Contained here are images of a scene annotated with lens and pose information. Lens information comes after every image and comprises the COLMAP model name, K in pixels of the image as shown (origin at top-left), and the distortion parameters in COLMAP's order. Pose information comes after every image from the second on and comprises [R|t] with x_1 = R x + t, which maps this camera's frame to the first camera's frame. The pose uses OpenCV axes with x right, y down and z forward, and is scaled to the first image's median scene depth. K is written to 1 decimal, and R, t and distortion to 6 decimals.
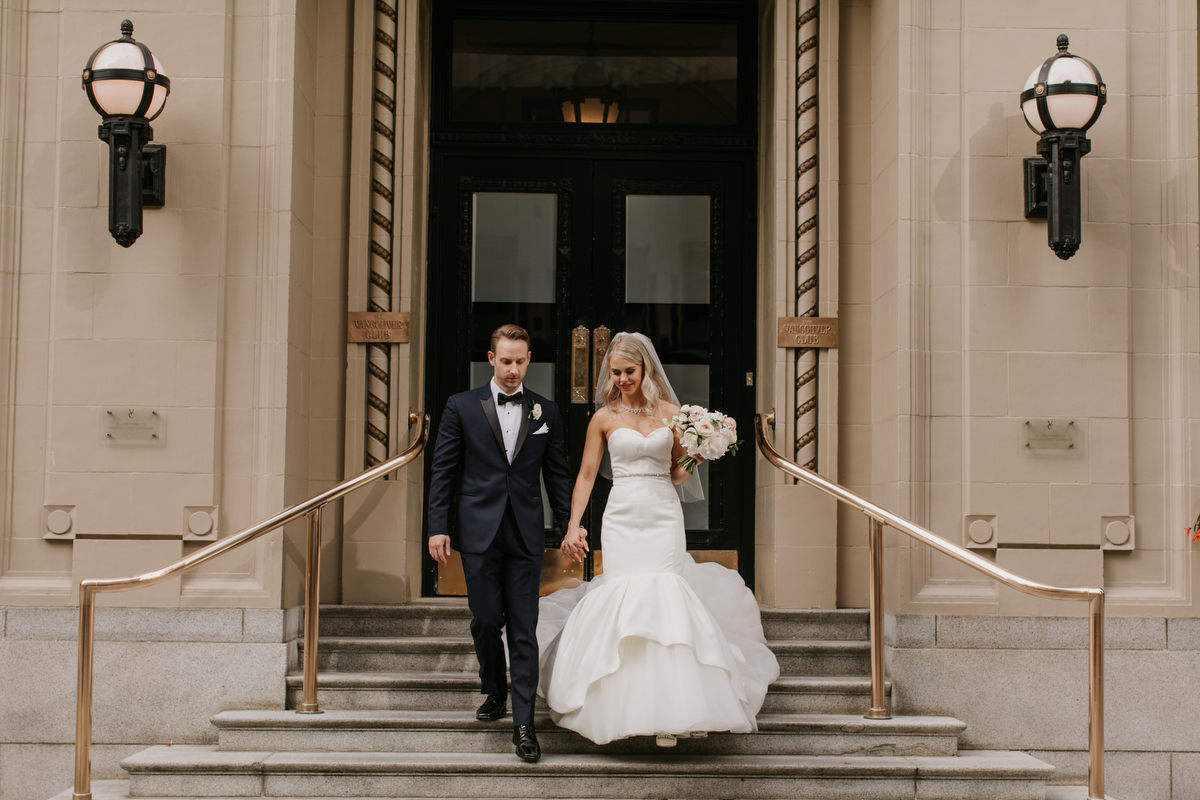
lens RADIAL K [[1827.8, 0, 622.4], [0, 1827.8, 421.4], [0, 0, 1]] dist [0.023414, 0.000000]
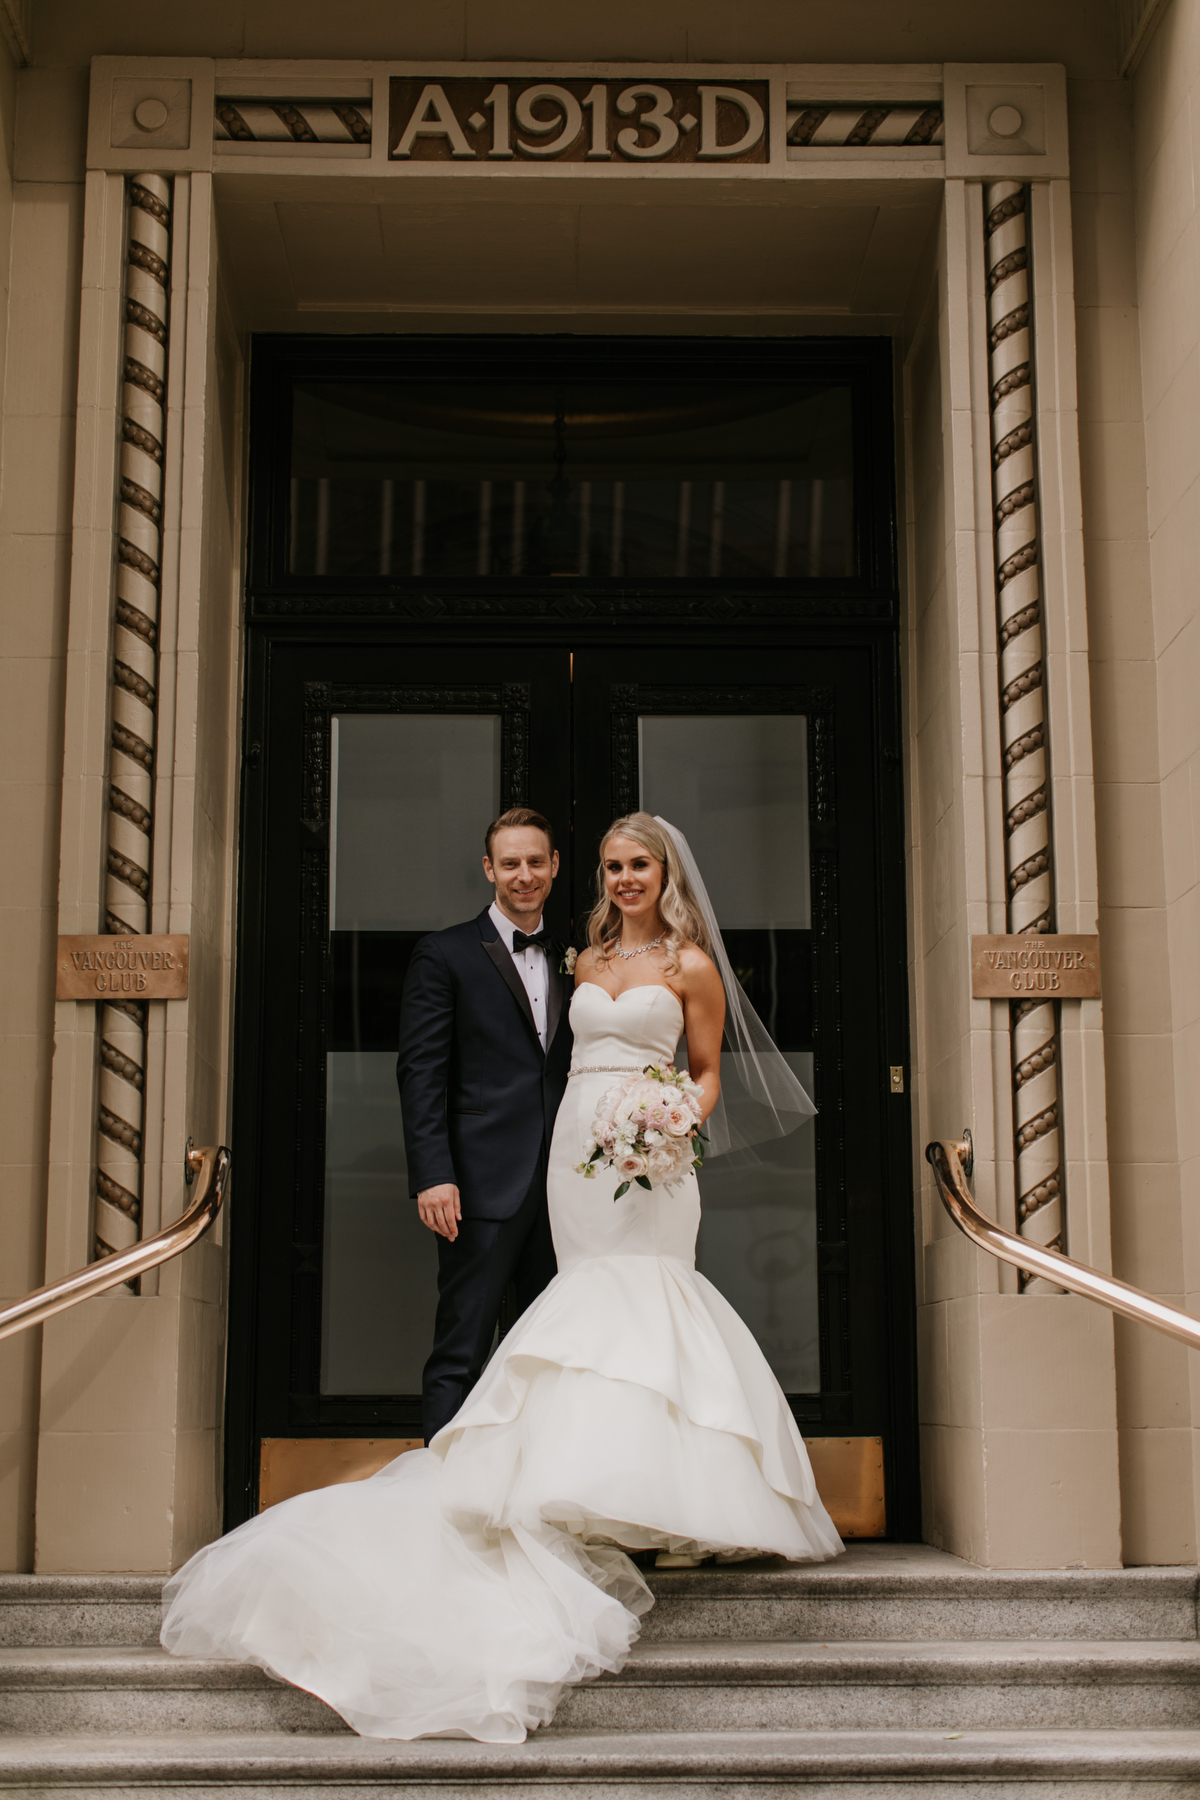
lens RADIAL K [[2634.3, 0, 592.3], [0, 2634.3, 902.6], [0, 0, 1]] dist [0.020448, 0.000000]
pose [[0.999905, -0.013726, -0.000796, -0.012022], [0.013528, 0.992476, -0.121692, 0.016132], [0.002460, 0.121669, 0.992568, 0.327076]]
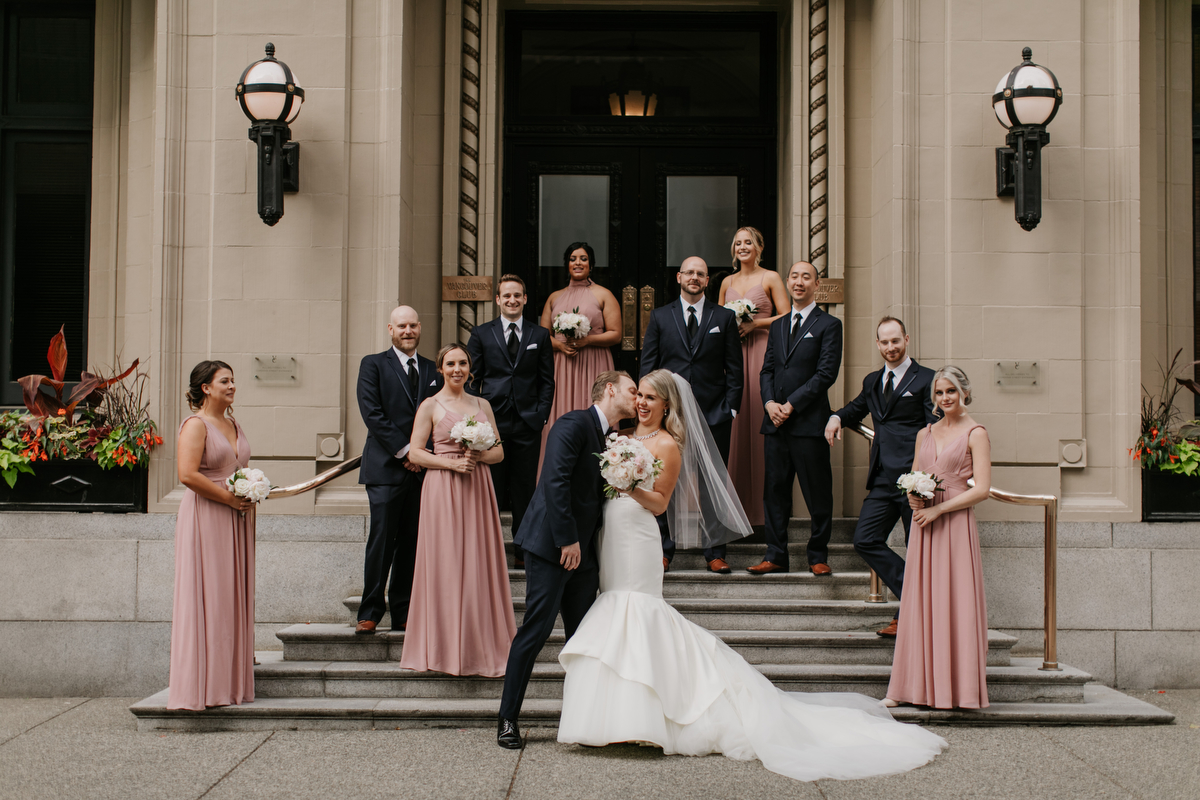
lens RADIAL K [[1756.2, 0, 591.2], [0, 1756.2, 405.4], [0, 0, 1]] dist [0.020448, 0.000000]
pose [[0.999711, -0.003455, -0.023809, -0.022616], [0.003888, 0.999827, 0.018178, 0.005754], [0.023742, -0.018266, 0.999551, -0.174908]]
